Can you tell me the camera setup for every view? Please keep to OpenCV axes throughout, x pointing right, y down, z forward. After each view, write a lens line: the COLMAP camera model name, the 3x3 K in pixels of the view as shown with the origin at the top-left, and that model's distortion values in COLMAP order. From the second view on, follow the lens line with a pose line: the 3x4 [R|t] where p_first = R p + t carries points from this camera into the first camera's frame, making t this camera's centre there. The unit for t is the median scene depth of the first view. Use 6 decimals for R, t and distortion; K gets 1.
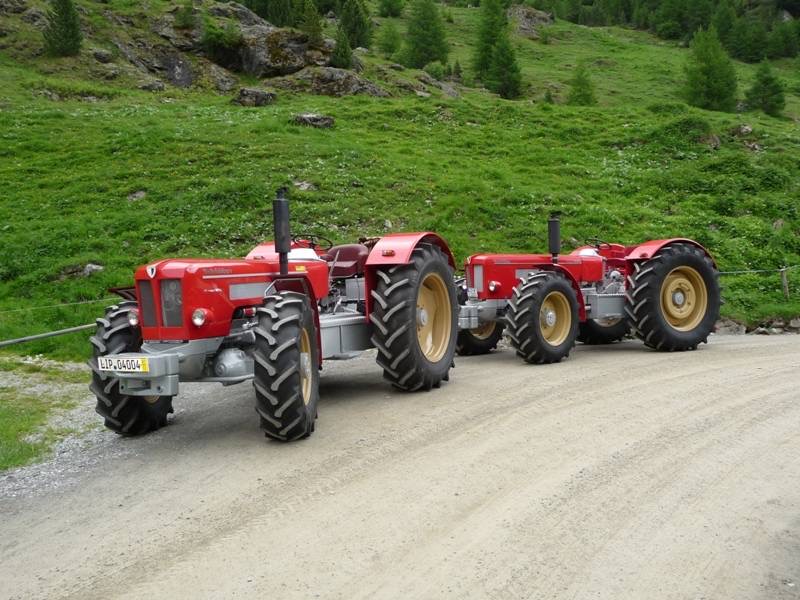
lens RADIAL K [[753.9, 0, 394.2], [0, 753.9, 293.4], [0, 0, 1]] dist [-0.016120, 0.000000]
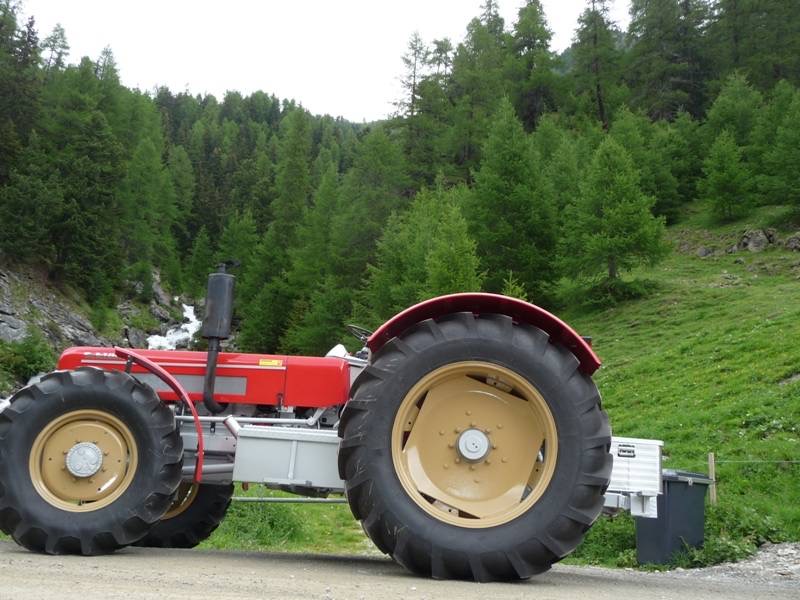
lens RADIAL K [[753.9, 0, 395.9], [0, 753.9, 297.1], [0, 0, 1]] dist [-0.016120, 0.000000]
pose [[0.363114, -0.215465, -0.906489, 0.271377], [-0.093409, 0.959575, -0.265500, 0.039419], [0.927051, 0.181081, 0.328309, 0.371511]]
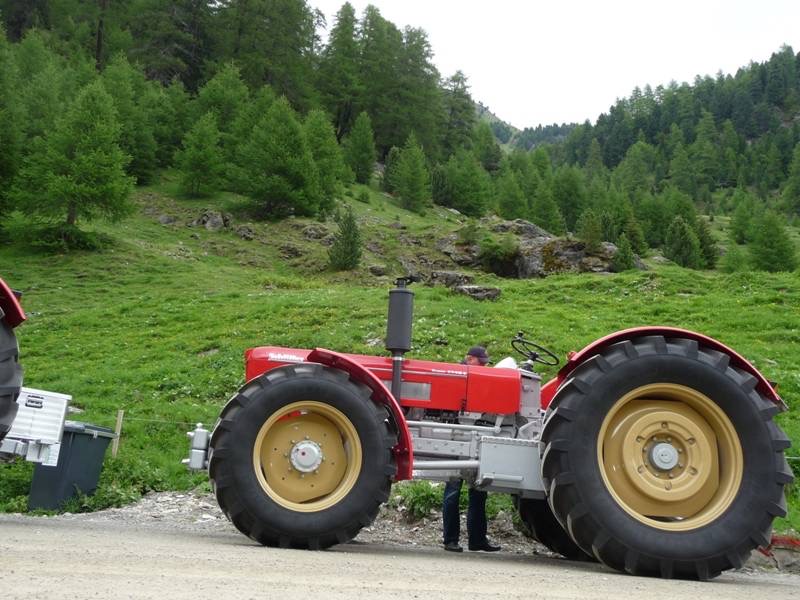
lens RADIAL K [[753.9, 0, 397.6], [0, 753.9, 299.2], [0, 0, 1]] dist [-0.016120, 0.000000]
pose [[0.889288, -0.035018, -0.456006, 0.304721], [-0.106149, 0.954034, -0.280272, 0.041671], [0.444859, 0.297647, 0.844693, 0.351763]]
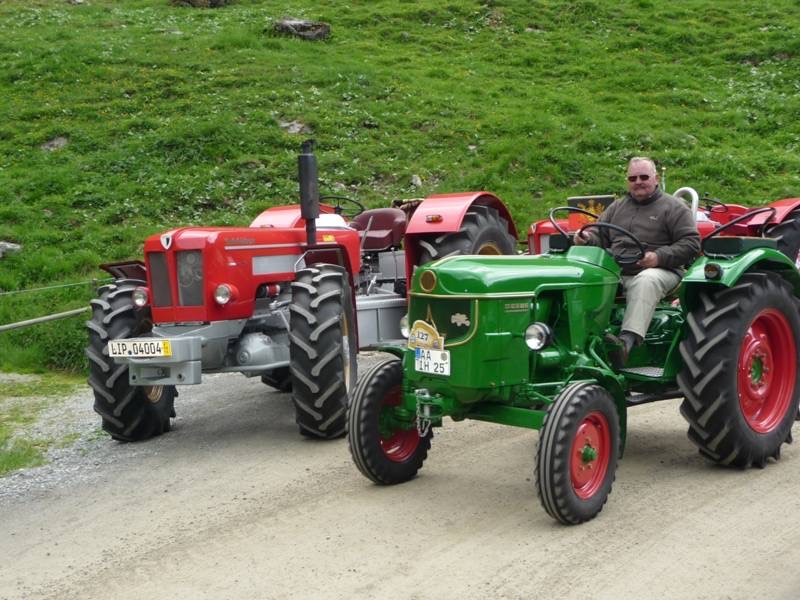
lens RADIAL K [[1202.4, 0, 383.6], [0, 1202.4, 297.3], [0, 0, 1]] dist [0.009513, 0.000000]
pose [[0.999729, -0.009796, -0.021105, -0.016644], [0.009926, 0.999932, 0.006076, 0.010055], [0.021044, -0.006283, 0.999759, -0.128681]]
